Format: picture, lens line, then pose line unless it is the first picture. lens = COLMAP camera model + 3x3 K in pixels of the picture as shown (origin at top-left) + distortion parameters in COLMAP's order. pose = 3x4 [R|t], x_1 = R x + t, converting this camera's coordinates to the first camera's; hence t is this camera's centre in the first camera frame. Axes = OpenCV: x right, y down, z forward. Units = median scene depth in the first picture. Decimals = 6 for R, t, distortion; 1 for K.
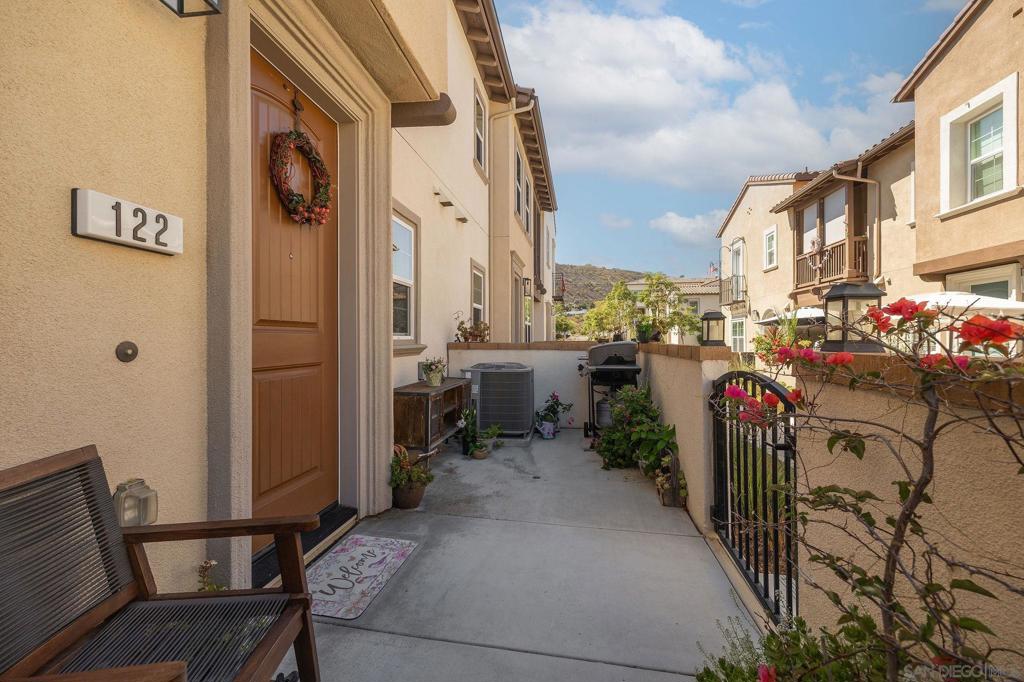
lens RADIAL K [[416.9, 0, 512.0], [0, 416.9, 341.0], [0, 0, 1]] dist [-0.001295, 0.000143]
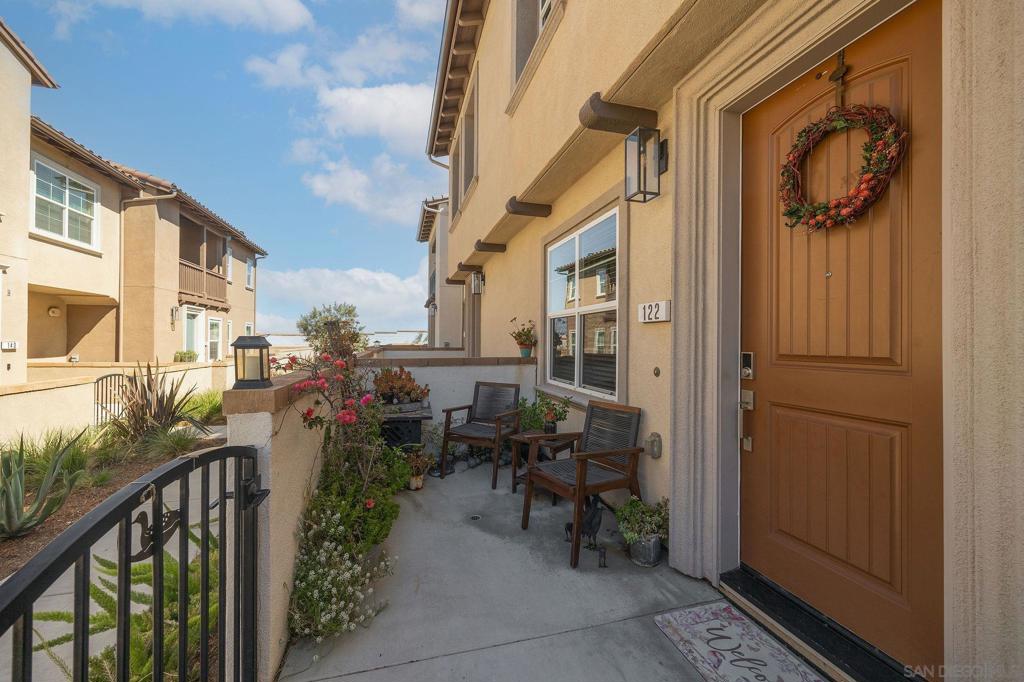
lens RADIAL K [[416.9, 0, 512.0], [0, 416.9, 341.0], [0, 0, 1]] dist [-0.001295, 0.000143]
pose [[-0.907471, -0.005230, -0.420083, 0.619944], [-0.005243, 0.999986, -0.001124, -0.121888], [0.420083, 0.001183, -0.907485, 2.550553]]
